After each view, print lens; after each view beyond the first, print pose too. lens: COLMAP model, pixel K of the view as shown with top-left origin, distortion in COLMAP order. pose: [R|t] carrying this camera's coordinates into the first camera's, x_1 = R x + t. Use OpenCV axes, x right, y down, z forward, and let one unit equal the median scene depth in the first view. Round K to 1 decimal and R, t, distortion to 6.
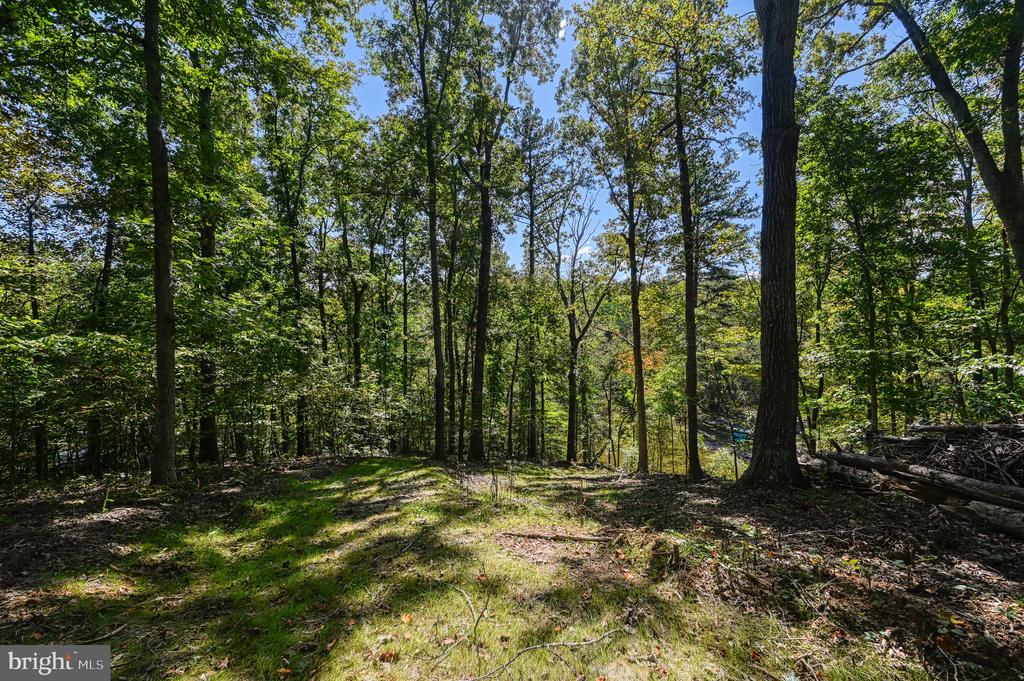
lens RADIAL K [[434.4, 0, 534.9], [0, 434.4, 332.6], [0, 0, 1]] dist [-0.007749, 0.002084]
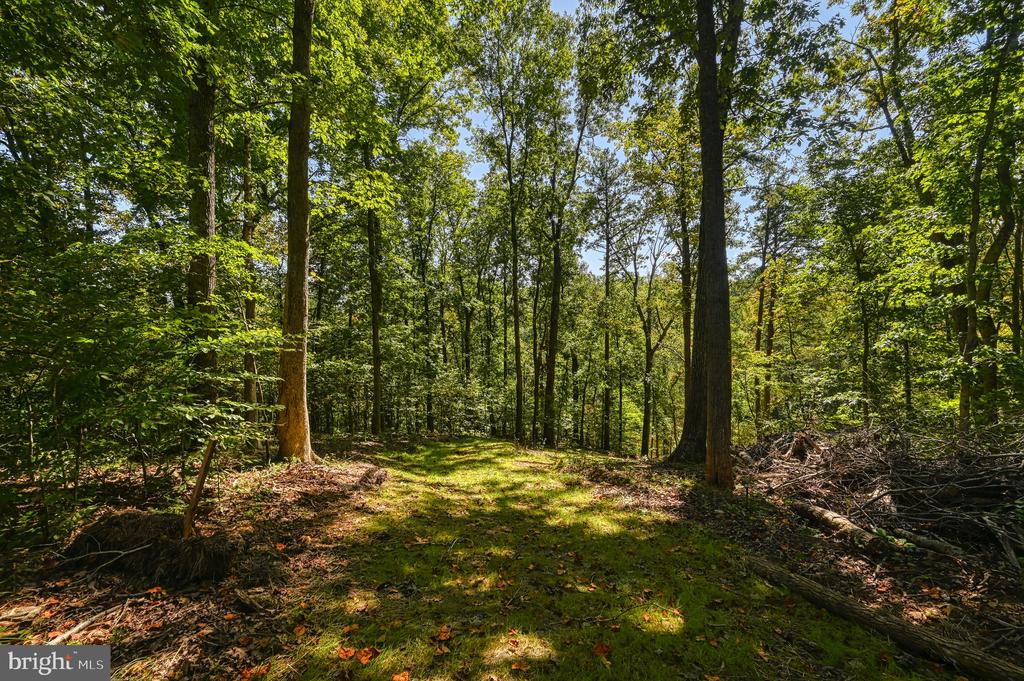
lens RADIAL K [[434.4, 0, 533.3], [0, 434.4, 344.9], [0, 0, 1]] dist [-0.007749, 0.002084]
pose [[0.969468, 0.016591, -0.244655, 0.111911], [-0.008524, 0.999386, 0.033998, -0.049160], [0.245069, -0.030875, 0.969014, -0.241604]]
